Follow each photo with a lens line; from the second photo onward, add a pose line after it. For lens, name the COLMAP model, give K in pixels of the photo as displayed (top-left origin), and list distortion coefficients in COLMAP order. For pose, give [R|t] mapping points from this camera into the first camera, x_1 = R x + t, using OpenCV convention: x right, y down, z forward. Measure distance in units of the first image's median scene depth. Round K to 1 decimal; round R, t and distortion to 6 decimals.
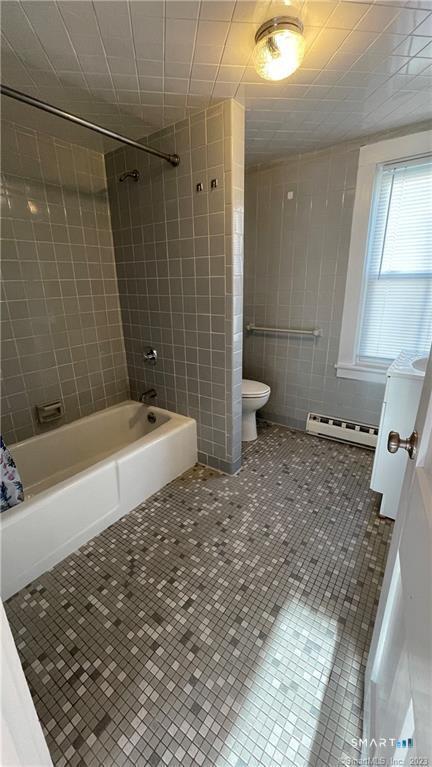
lens RADIAL K [[309.8, 0, 214.9], [0, 309.8, 382.4], [0, 0, 1]] dist [-0.002501, 0.000168]
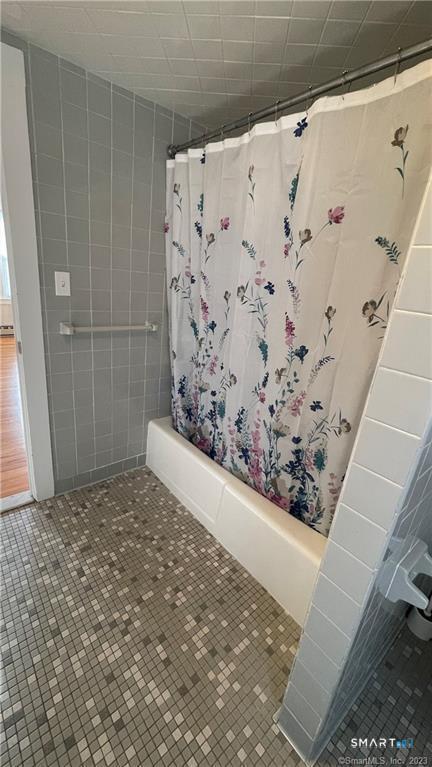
lens RADIAL K [[309.8, 0, 212.0], [0, 309.8, 384.0], [0, 0, 1]] dist [-0.002501, 0.000168]
pose [[-0.252829, 0.303883, -0.918549, 0.483684], [-0.392817, 0.835381, 0.384491, -0.355816], [0.884179, 0.458033, -0.091838, 0.980198]]
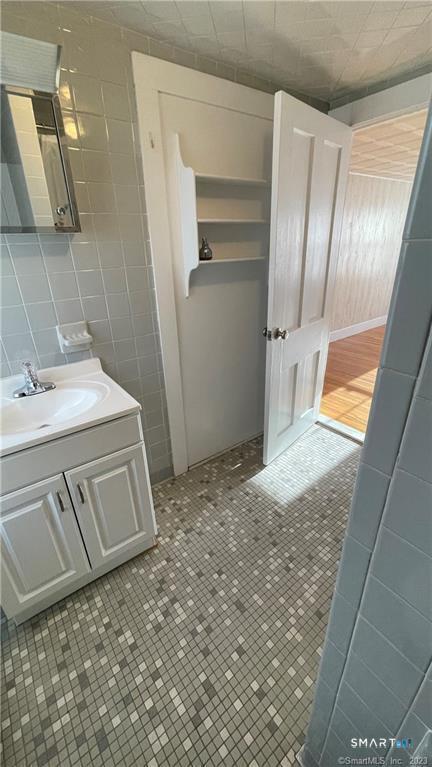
lens RADIAL K [[309.8, 0, 214.0], [0, 309.8, 384.3], [0, 0, 1]] dist [-0.002501, 0.000168]
pose [[-0.951813, -0.082267, 0.295438, 0.162135], [0.139589, 0.741555, 0.656209, -0.522259], [-0.273068, 0.665828, -0.694339, 1.395660]]
